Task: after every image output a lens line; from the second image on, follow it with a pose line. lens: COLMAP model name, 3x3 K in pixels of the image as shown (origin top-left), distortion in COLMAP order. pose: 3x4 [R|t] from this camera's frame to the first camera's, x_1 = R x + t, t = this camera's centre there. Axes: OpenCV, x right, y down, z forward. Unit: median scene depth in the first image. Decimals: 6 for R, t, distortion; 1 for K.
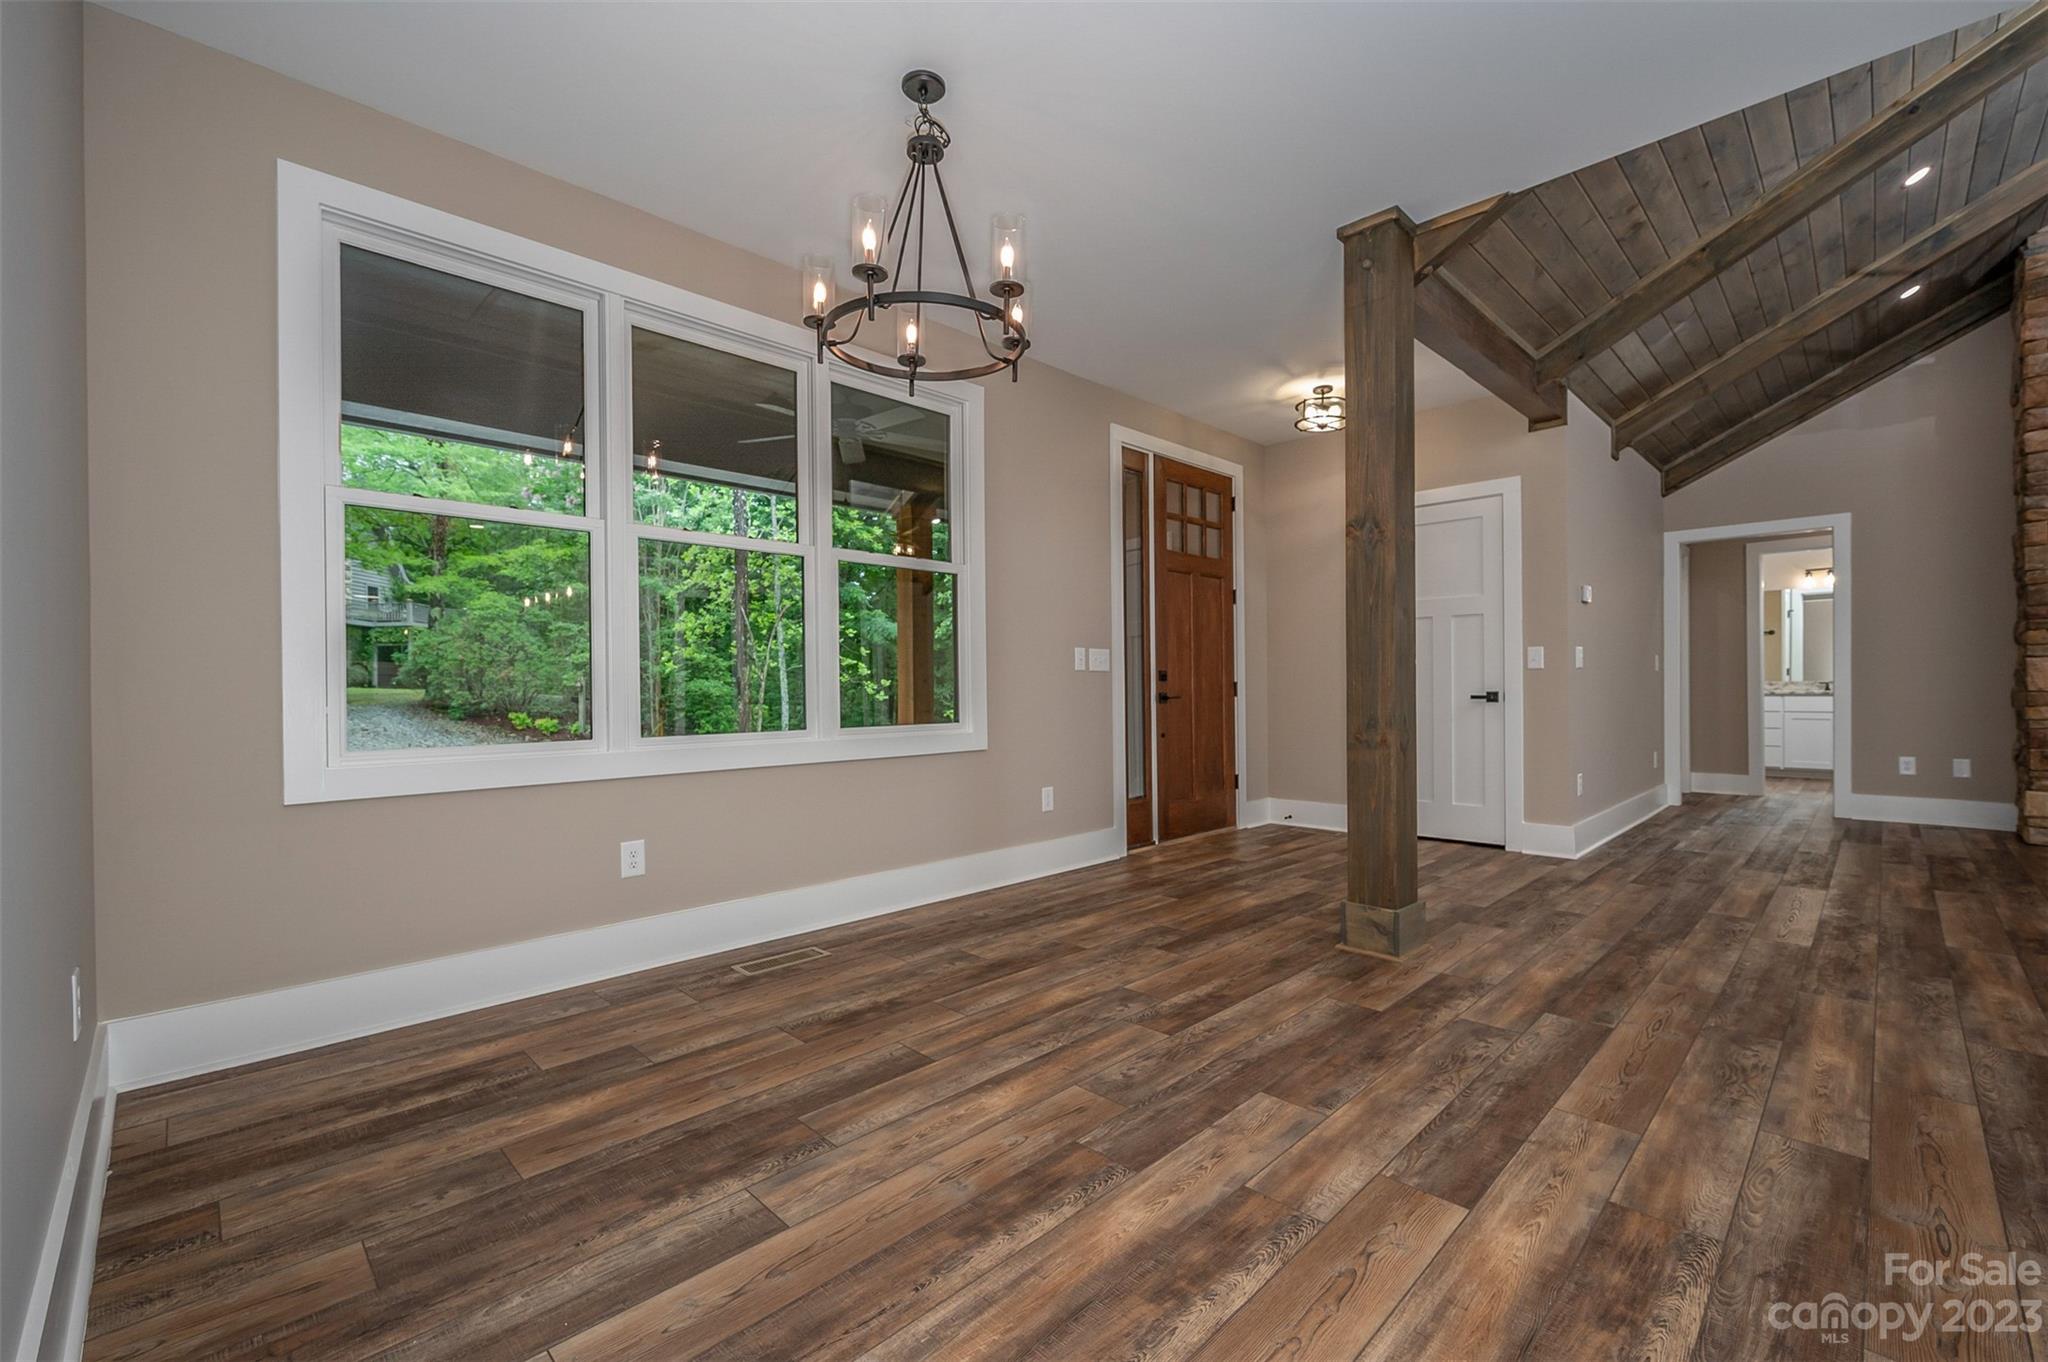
lens RADIAL K [[861.0, 0, 1030.5], [0, 861.0, 687.6], [0, 0, 1]] dist [-0.001729, 0.000162]
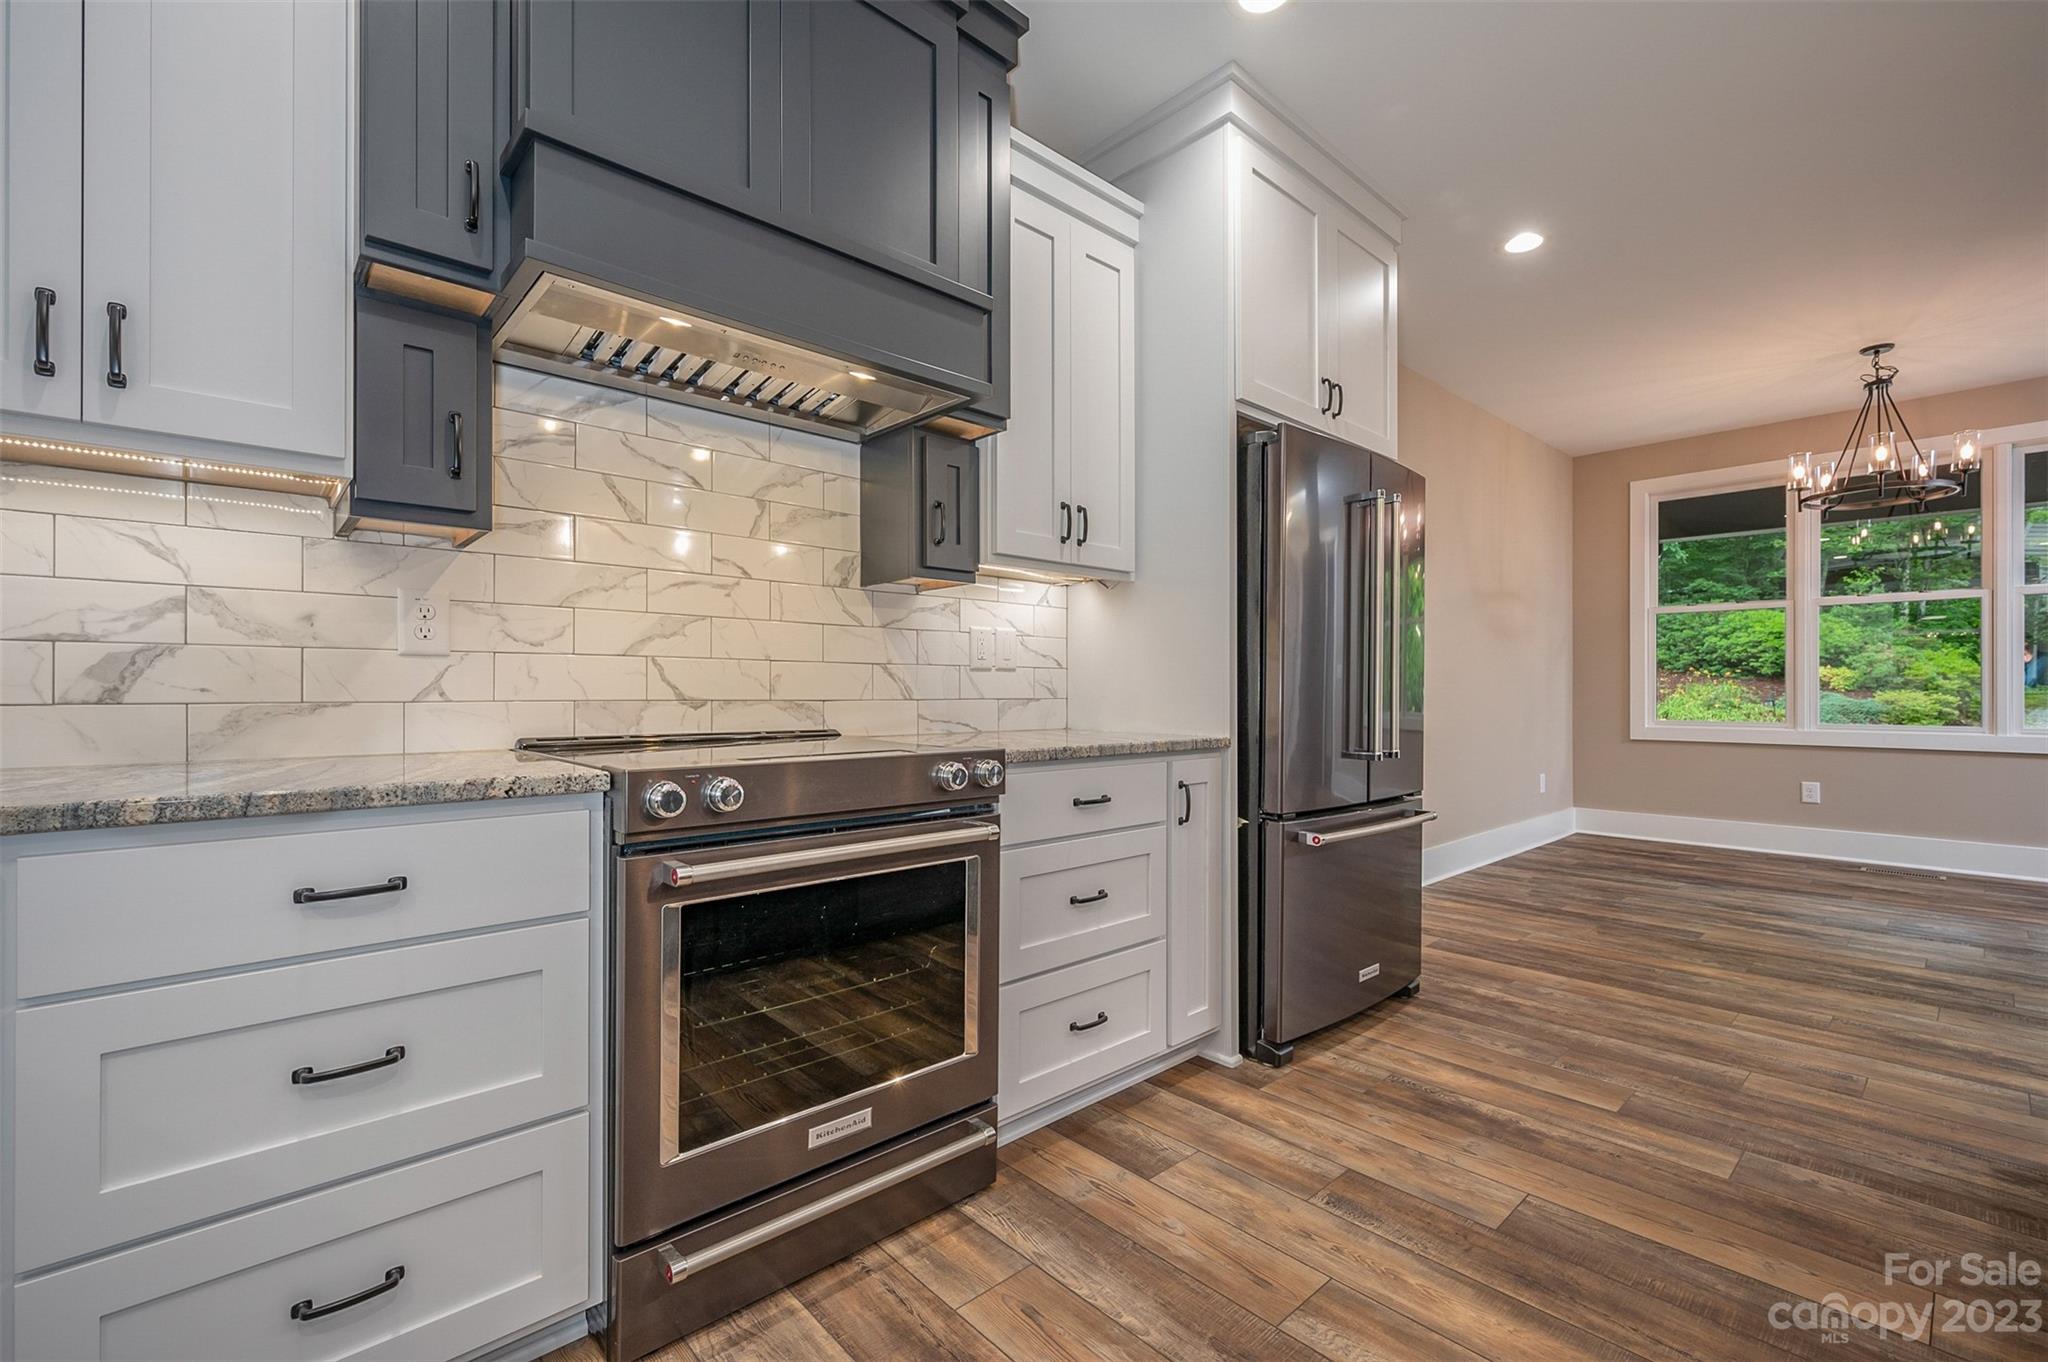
lens RADIAL K [[874.3, 0, 1031.2], [0, 874.3, 689.2], [0, 0, 1]] dist [0.000554, -0.000602]
pose [[-0.045026, 0.005349, -0.998971, 1.539023], [-0.003719, 0.999978, 0.005522, -0.015405], [0.998979, 0.003964, -0.045006, -0.553593]]
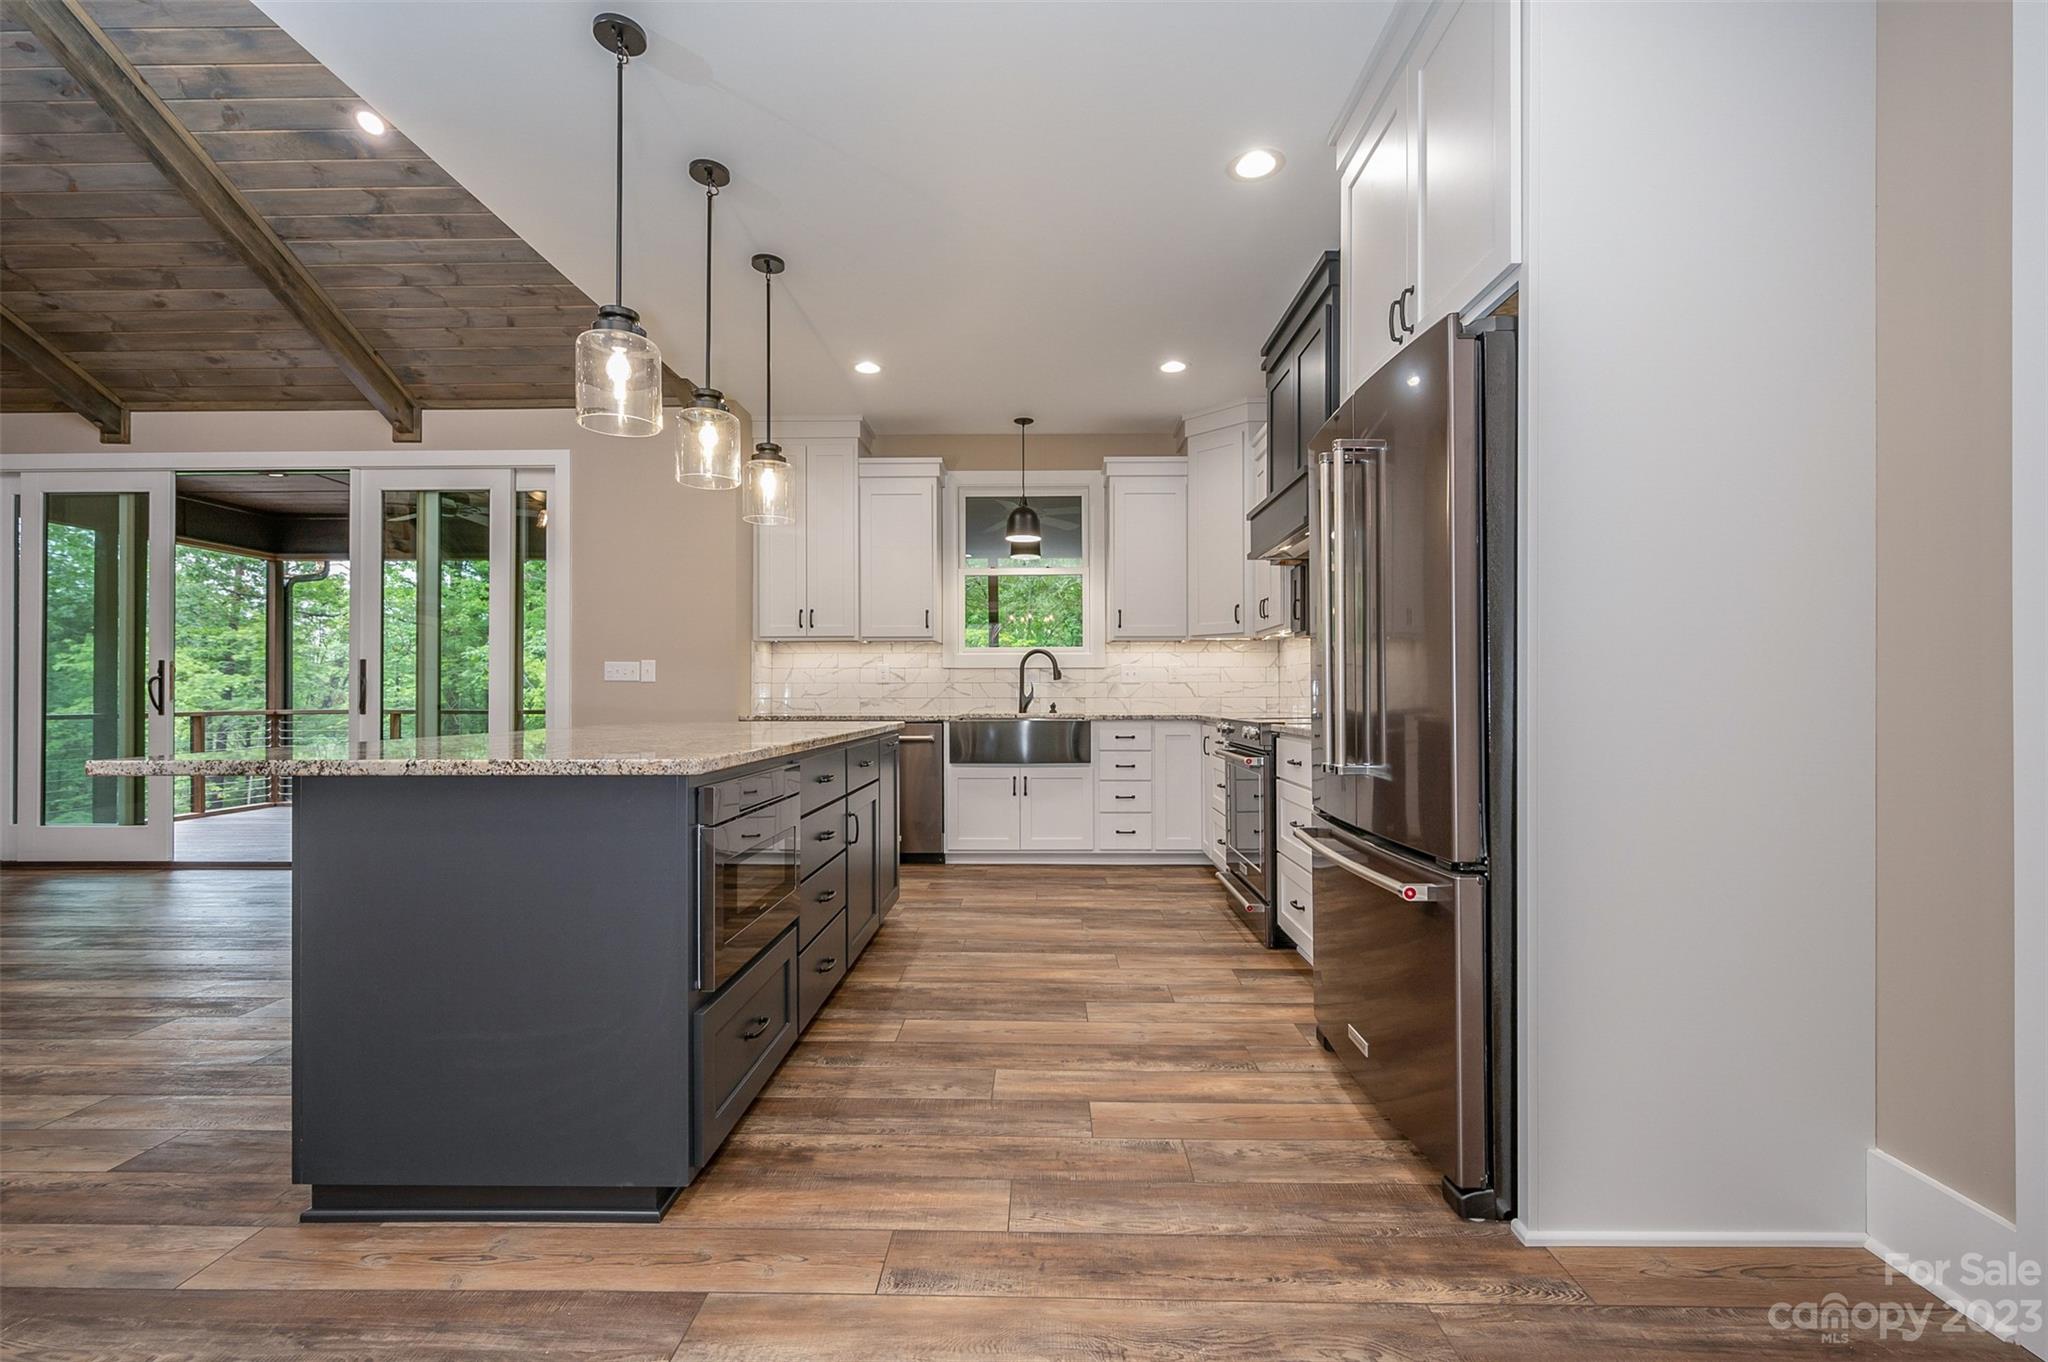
lens RADIAL K [[874.3, 0, 1031.2], [0, 874.3, 689.2], [0, 0, 1]] dist [0.000554, -0.000602]
pose [[-0.694505, 0.014106, 0.719349, 0.202711], [0.009449, 0.999900, -0.010485, -0.005194], [-0.719426, -0.000484, -0.694569, 0.521903]]
